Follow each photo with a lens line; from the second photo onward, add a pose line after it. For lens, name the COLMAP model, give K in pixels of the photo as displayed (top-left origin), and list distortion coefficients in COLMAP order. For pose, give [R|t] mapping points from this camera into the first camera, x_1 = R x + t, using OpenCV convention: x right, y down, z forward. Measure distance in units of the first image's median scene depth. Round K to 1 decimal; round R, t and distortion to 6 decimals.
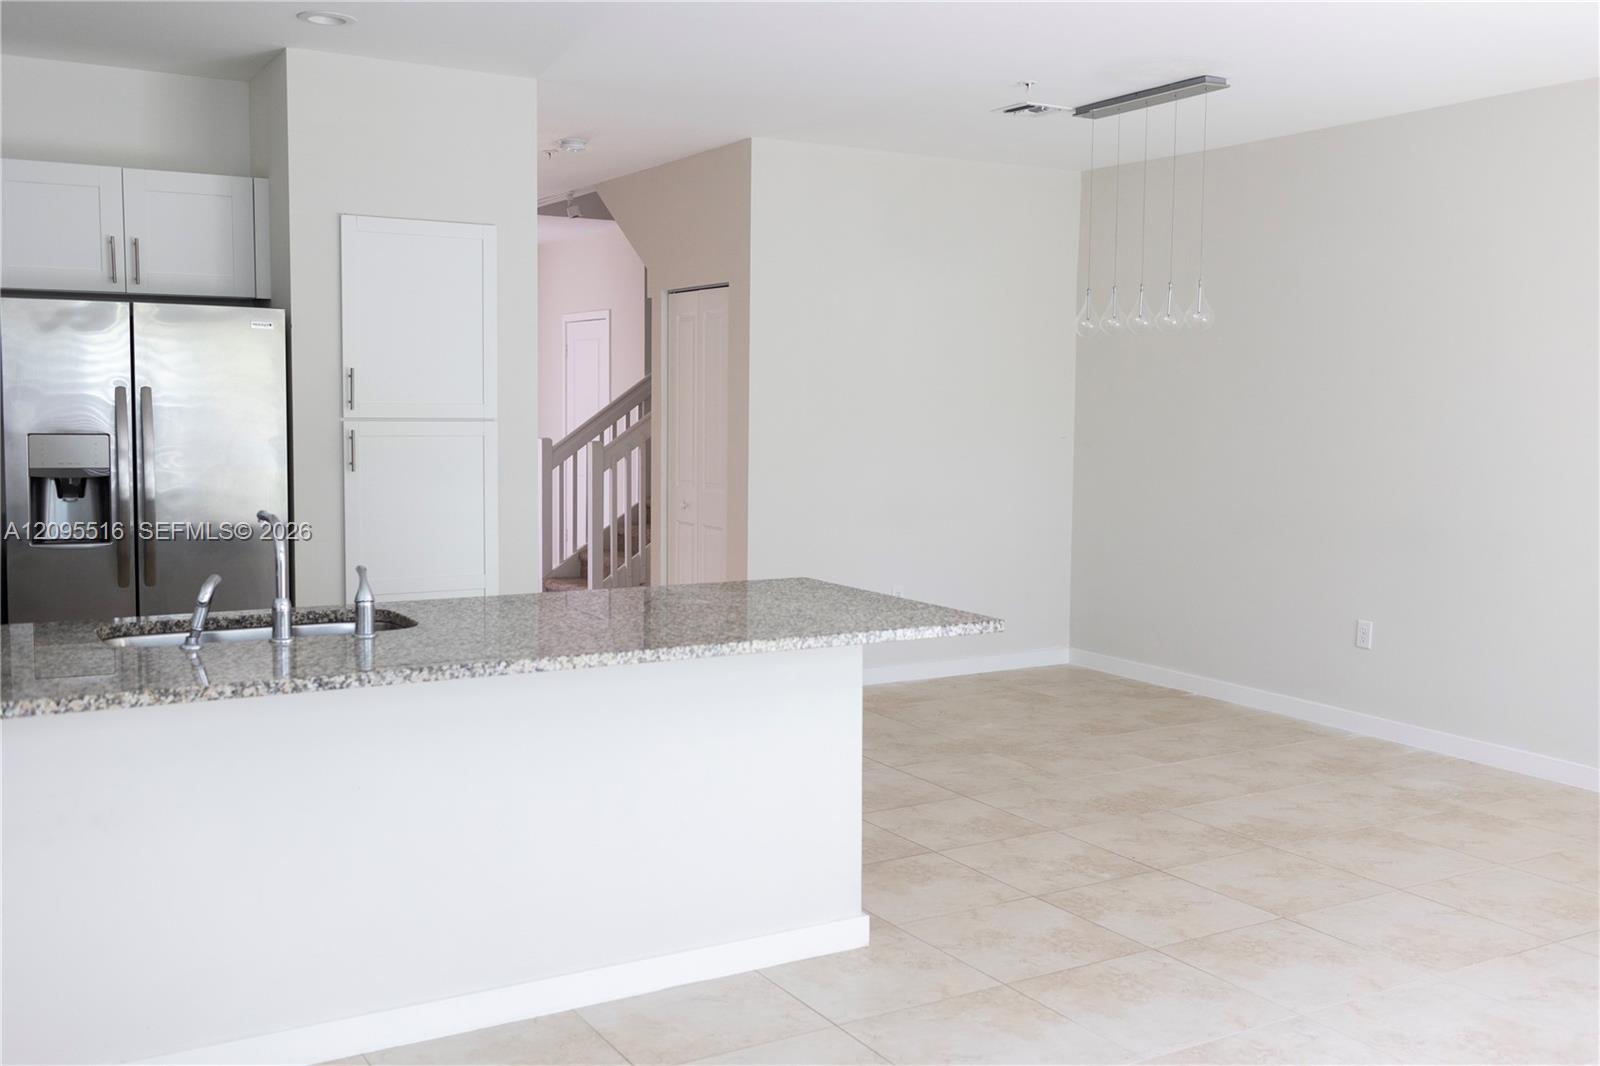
lens RADIAL K [[1520.2, 0, 800.0], [0, 1520.2, 533.0], [0, 0, 1]] dist [0.008776, 0.008914]
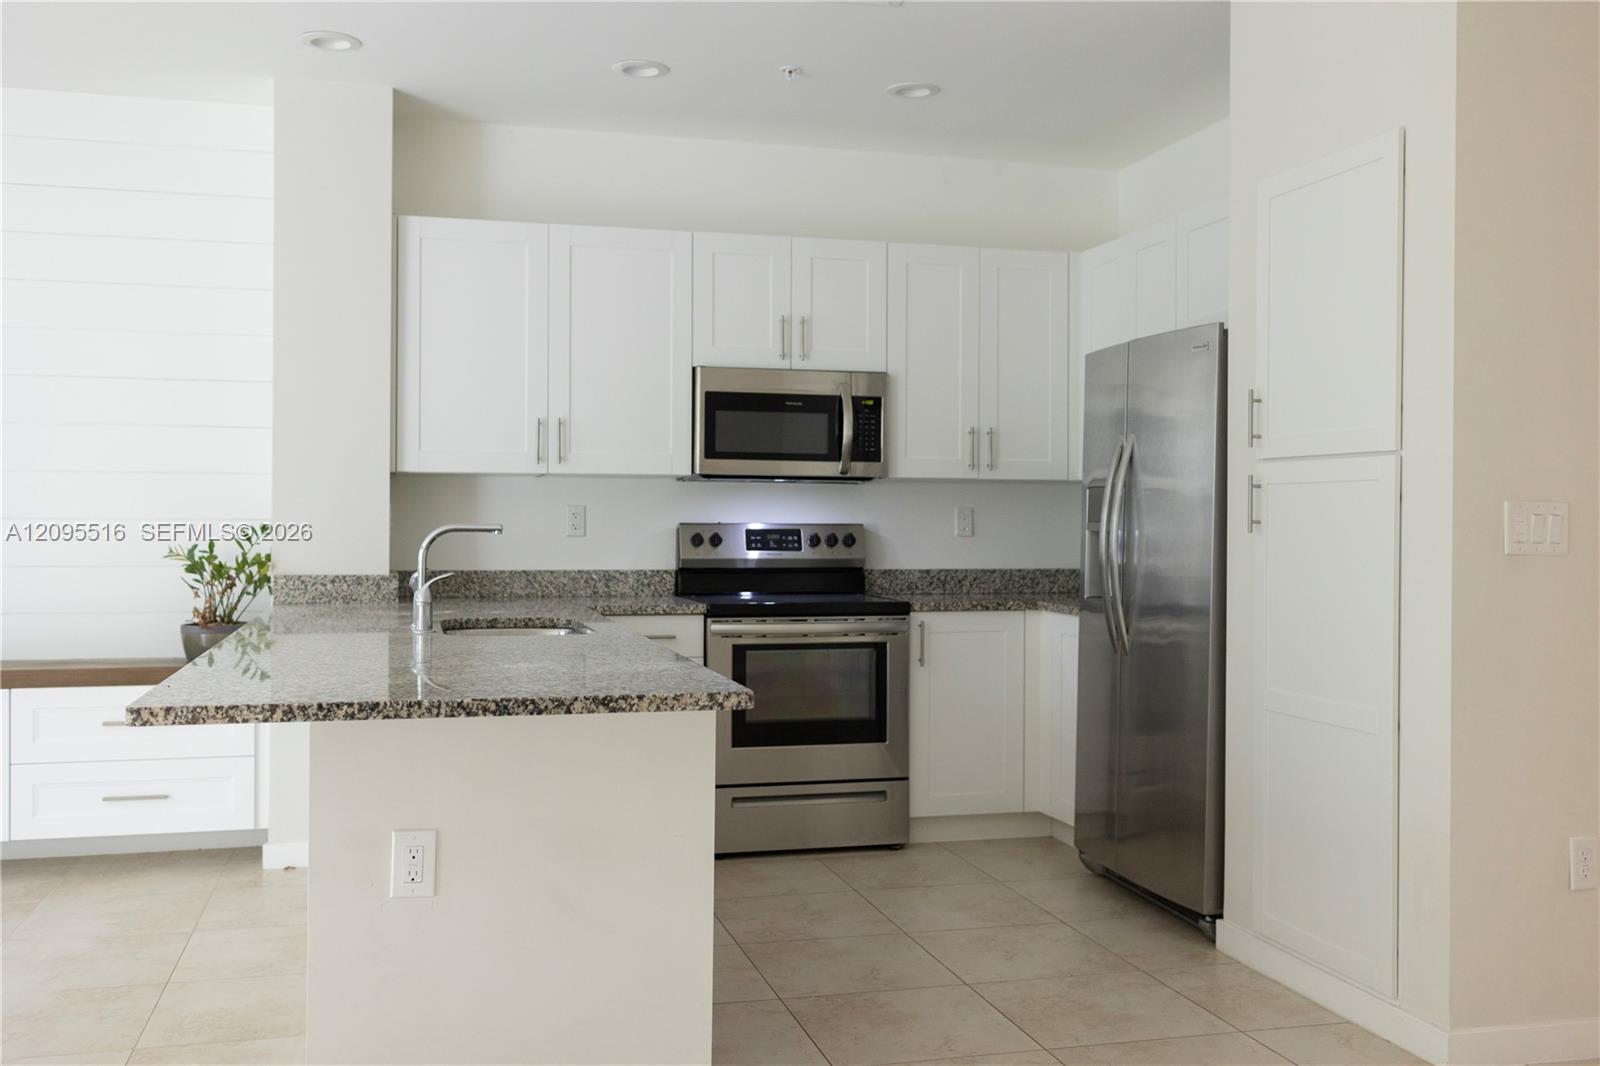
lens RADIAL K [[1520.2, 0, 800.0], [0, 1520.2, 533.0], [0, 0, 1]] dist [0.008776, 0.008914]
pose [[-0.278222, -0.002245, -0.960514, 0.542998], [-0.095203, 0.995138, 0.025250, -0.045269], [0.955787, 0.098469, -0.277083, 1.184347]]
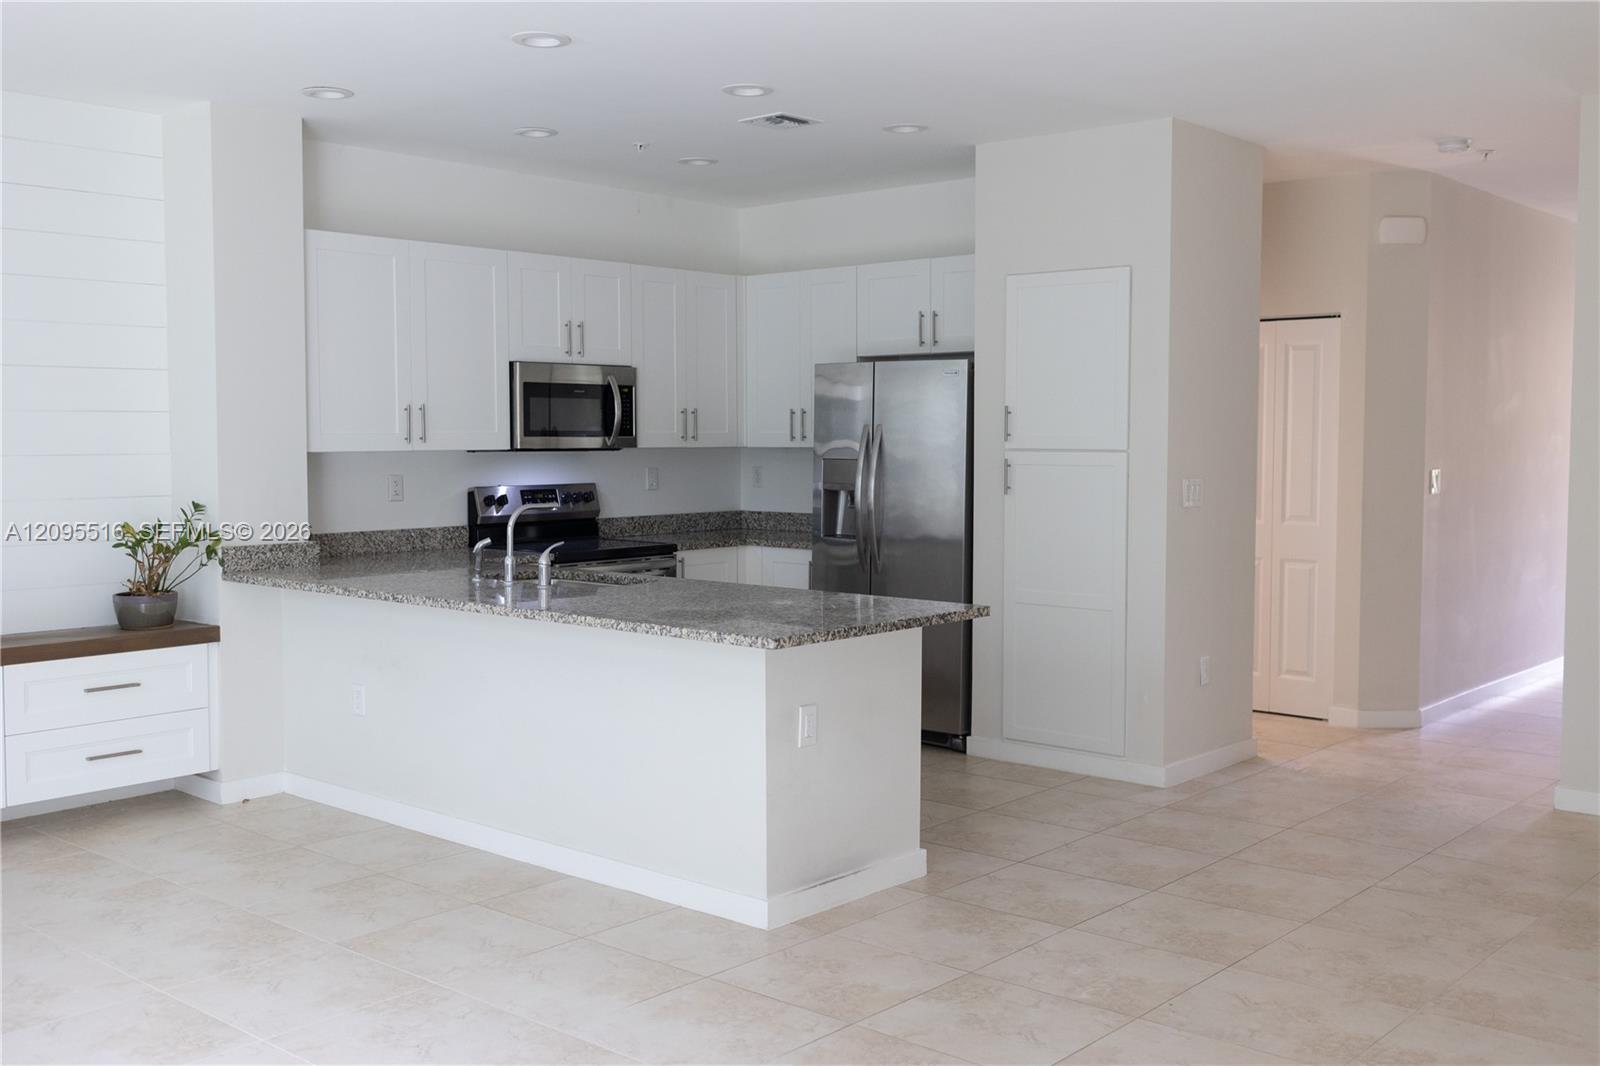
lens RADIAL K [[1567.1, 0, 800.0], [0, 1567.1, 533.0], [0, 0, 1]] dist [0.010871, 0.002189]
pose [[0.307026, 0.052594, -0.950247, 0.953712], [-0.082995, 0.996148, 0.028319, -0.037945], [0.948075, 0.070171, 0.310208, 0.570468]]
